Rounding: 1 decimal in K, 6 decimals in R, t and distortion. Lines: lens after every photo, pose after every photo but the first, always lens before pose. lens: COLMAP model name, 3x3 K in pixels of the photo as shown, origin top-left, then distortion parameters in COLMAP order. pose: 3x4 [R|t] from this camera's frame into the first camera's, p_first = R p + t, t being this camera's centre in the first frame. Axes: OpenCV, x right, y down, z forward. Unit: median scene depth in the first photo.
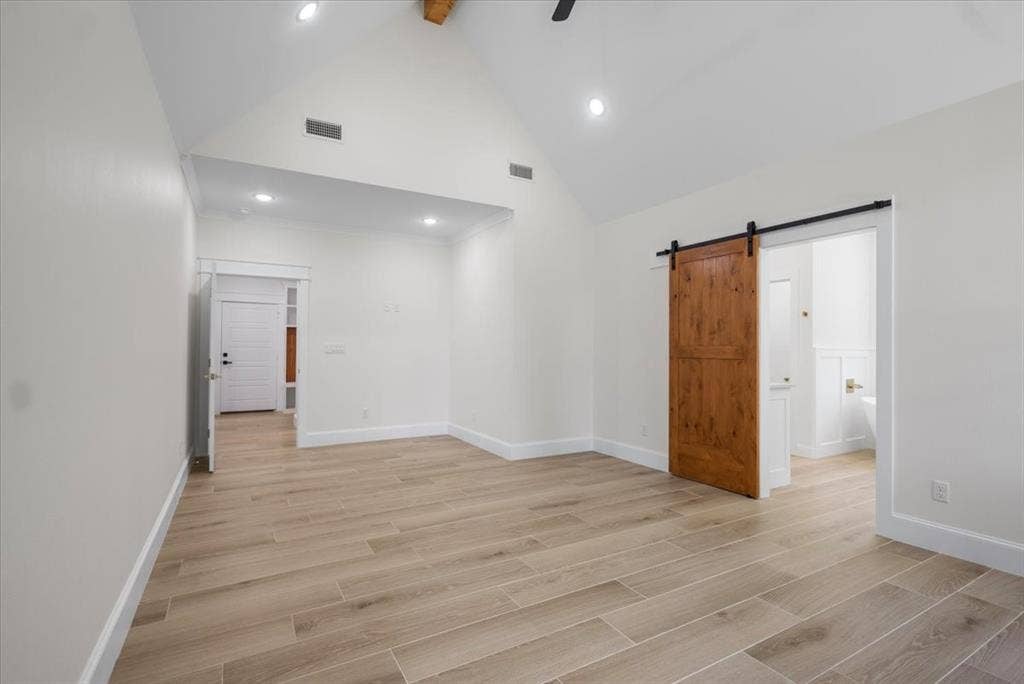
lens RADIAL K [[484.7, 0, 512.0], [0, 484.7, 342.0], [0, 0, 1]] dist [0.005751, 0.000082]
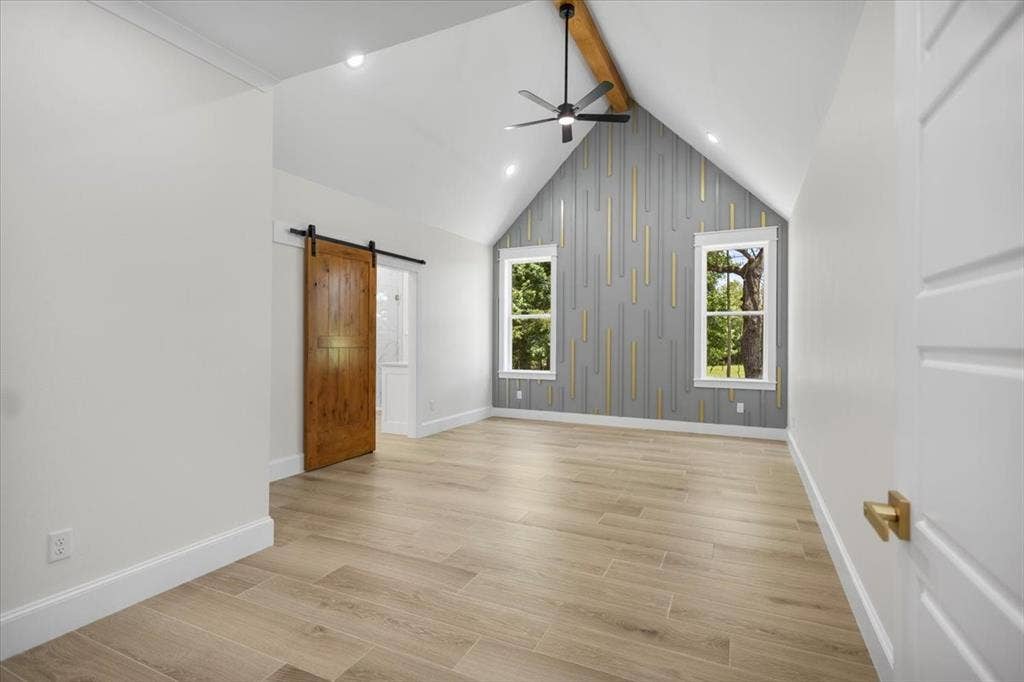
lens RADIAL K [[484.7, 0, 512.0], [0, 484.7, 341.0], [0, 0, 1]] dist [0.005751, 0.000082]
pose [[-0.569597, -0.013861, 0.821807, -0.766736], [-0.021882, 0.999759, 0.001695, 0.008973], [-0.821633, -0.017017, -0.569763, 1.383640]]
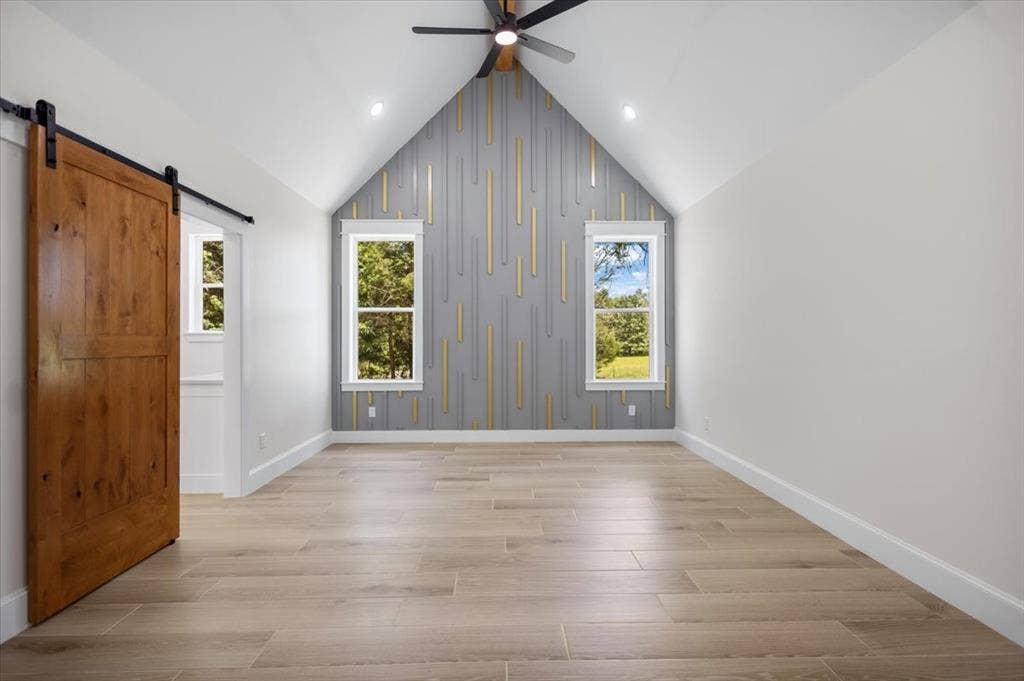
lens RADIAL K [[478.9, 0, 510.4], [0, 478.9, 337.7], [0, 0, 1]] dist [-0.000815, -0.001089]
pose [[-0.877023, -0.004412, 0.480429, -0.294232], [-0.011935, 0.999849, -0.012606, 0.012658], [-0.480301, -0.016789, -0.876943, 1.341256]]
